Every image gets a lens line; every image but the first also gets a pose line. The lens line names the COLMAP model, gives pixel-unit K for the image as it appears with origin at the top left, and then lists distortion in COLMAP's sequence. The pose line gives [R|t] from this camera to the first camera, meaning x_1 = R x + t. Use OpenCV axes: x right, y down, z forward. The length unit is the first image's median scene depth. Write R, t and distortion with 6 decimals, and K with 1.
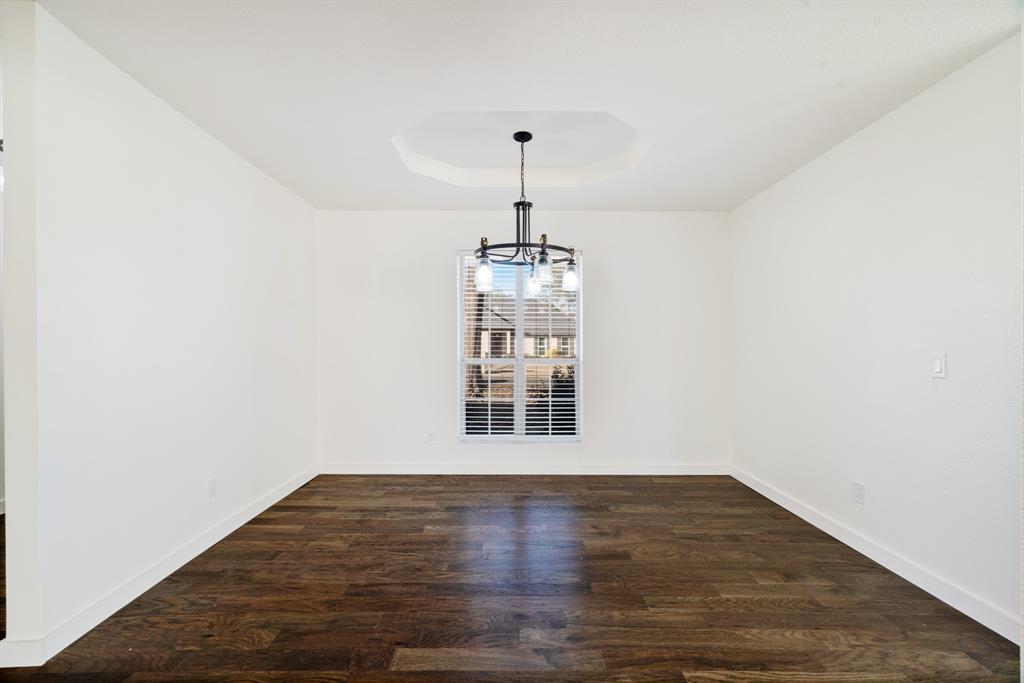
lens RADIAL K [[463.1, 0, 502.0], [0, 463.1, 348.2], [0, 0, 1]] dist [-0.008833, 0.000930]
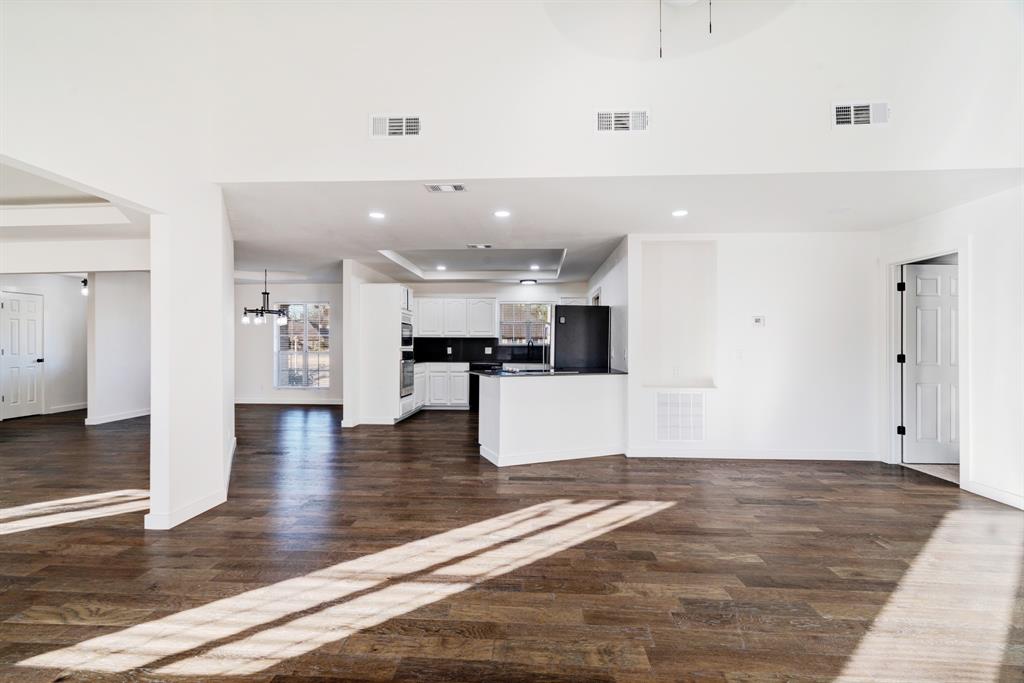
lens RADIAL K [[463.1, 0, 508.6], [0, 463.1, 340.3], [0, 0, 1]] dist [-0.008833, 0.000930]
pose [[0.999484, 0.010101, -0.030491, 1.693299], [-0.010020, 0.999946, 0.002816, -0.055676], [0.030518, -0.002509, 0.999531, -1.832605]]
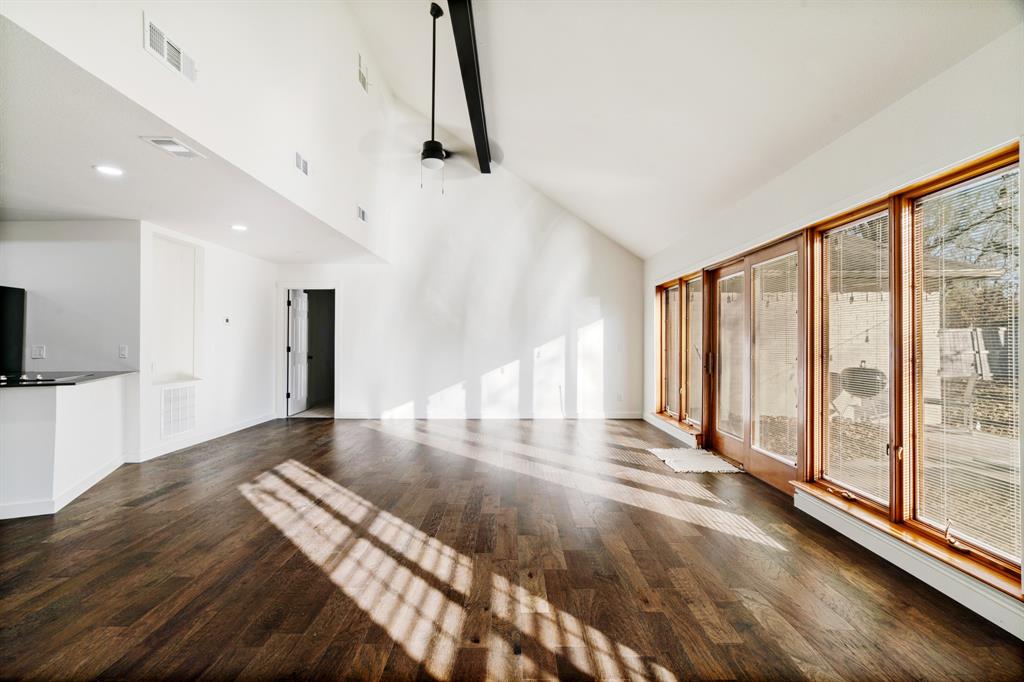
lens RADIAL K [[463.1, 0, 502.3], [0, 463.1, 339.0], [0, 0, 1]] dist [-0.008833, 0.000930]
pose [[-0.010274, 0.014585, 0.999841, 0.430590], [-0.012182, 0.999818, -0.014710, -0.033339], [-0.999873, -0.012331, -0.010094, -1.289423]]
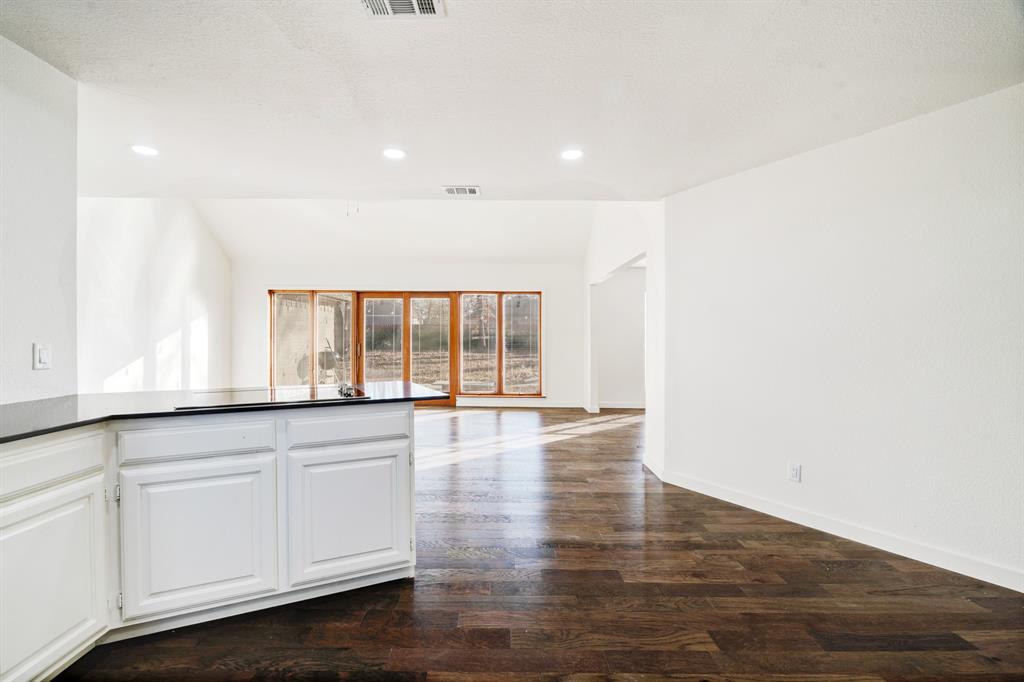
lens RADIAL K [[463.1, 0, 514.4], [0, 463.1, 340.7], [0, 0, 1]] dist [-0.008833, 0.000930]
pose [[-0.999547, 0.002530, -0.029974, 1.348758], [0.002755, 0.999968, -0.007456, -0.009867], [0.029954, -0.007535, -0.999523, 0.865703]]
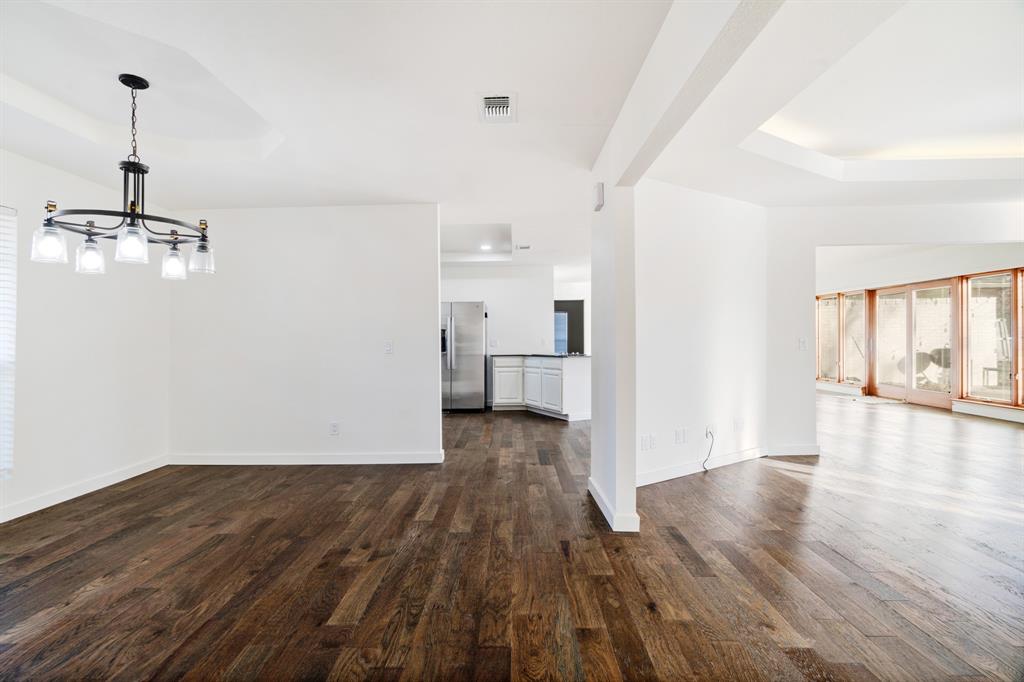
lens RADIAL K [[463.1, 0, 505.7], [0, 463.1, 337.0], [0, 0, 1]] dist [-0.008833, 0.000930]
pose [[-0.012130, 0.010102, 0.999875, -0.824720], [0.001325, 0.999948, -0.010087, 0.001426], [-0.999926, 0.001202, -0.012142, 0.381272]]
